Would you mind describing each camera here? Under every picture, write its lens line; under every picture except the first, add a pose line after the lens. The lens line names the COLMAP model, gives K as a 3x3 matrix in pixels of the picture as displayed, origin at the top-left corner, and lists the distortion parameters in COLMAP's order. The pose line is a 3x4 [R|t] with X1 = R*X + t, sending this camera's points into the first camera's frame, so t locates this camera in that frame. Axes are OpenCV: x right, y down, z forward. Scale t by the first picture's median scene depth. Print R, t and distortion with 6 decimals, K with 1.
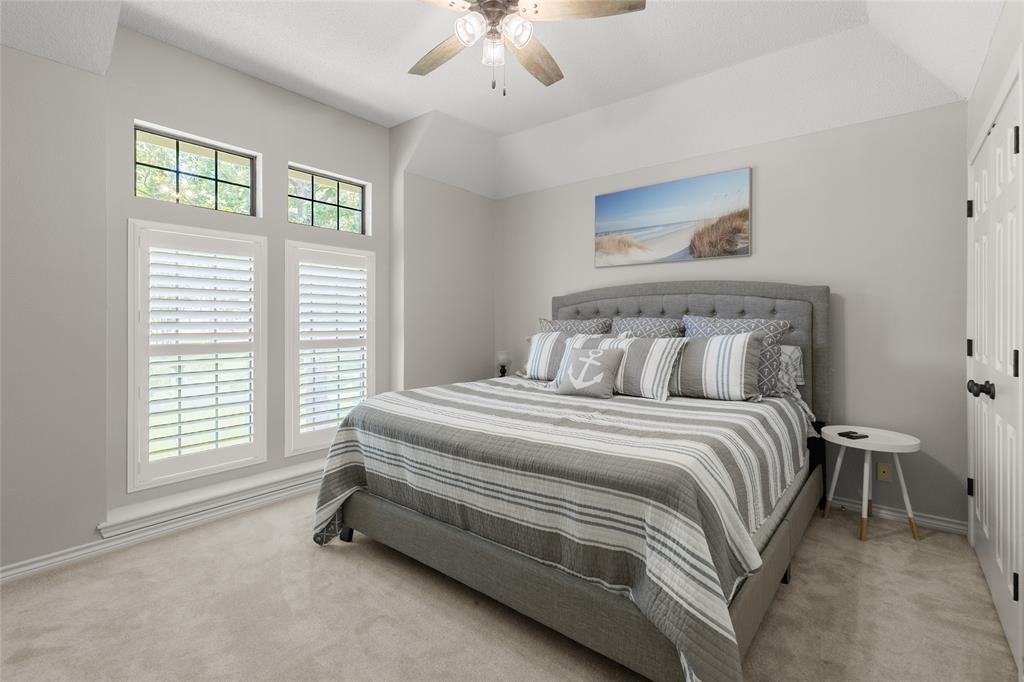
lens RADIAL K [[473.1, 0, 513.3], [0, 473.1, 324.3], [0, 0, 1]] dist [0.005011, -0.001396]
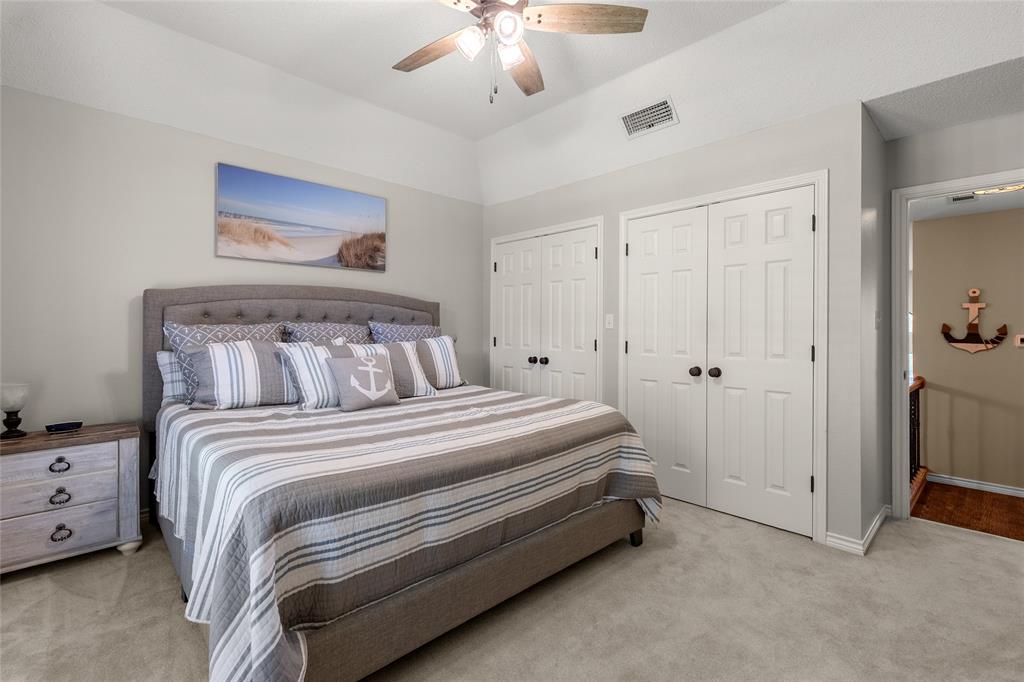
lens RADIAL K [[473.1, 0, 513.3], [0, 473.1, 324.3], [0, 0, 1]] dist [0.005011, -0.001396]
pose [[0.113309, 0.004756, 0.993548, -0.634090], [-0.000479, 0.999989, -0.004732, -0.006862], [-0.993560, 0.000060, 0.113310, 0.518900]]
